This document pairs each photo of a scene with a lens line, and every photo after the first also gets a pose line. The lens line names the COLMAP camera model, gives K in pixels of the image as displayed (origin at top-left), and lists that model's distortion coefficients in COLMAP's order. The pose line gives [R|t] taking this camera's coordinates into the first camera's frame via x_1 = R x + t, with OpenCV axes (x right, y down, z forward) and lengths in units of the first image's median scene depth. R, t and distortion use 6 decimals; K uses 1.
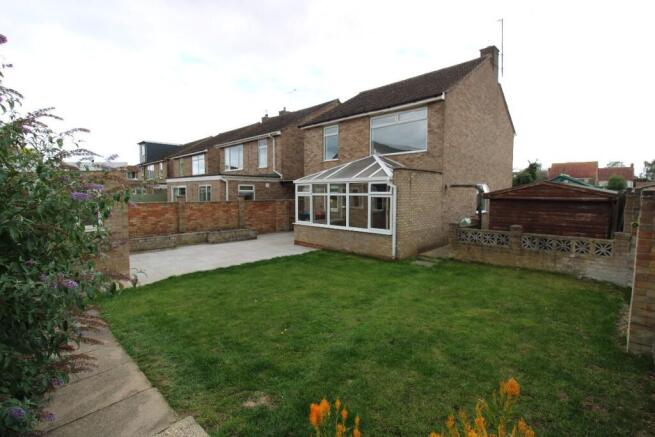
lens RADIAL K [[305.0, 0, 327.4], [0, 305.0, 216.3], [0, 0, 1]] dist [-0.019015, -0.005485]
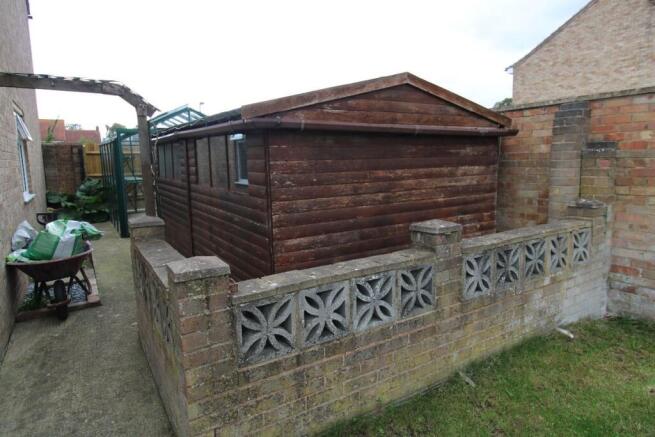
lens RADIAL K [[408.9, 0, 328.5], [0, 408.9, 214.4], [0, 0, 1]] dist [0.003690, 0.000630]
pose [[0.216472, -0.134074, 0.967039, 0.261349], [0.097425, 0.988548, 0.115248, -0.026793], [-0.971416, 0.069266, 0.227055, 1.012311]]
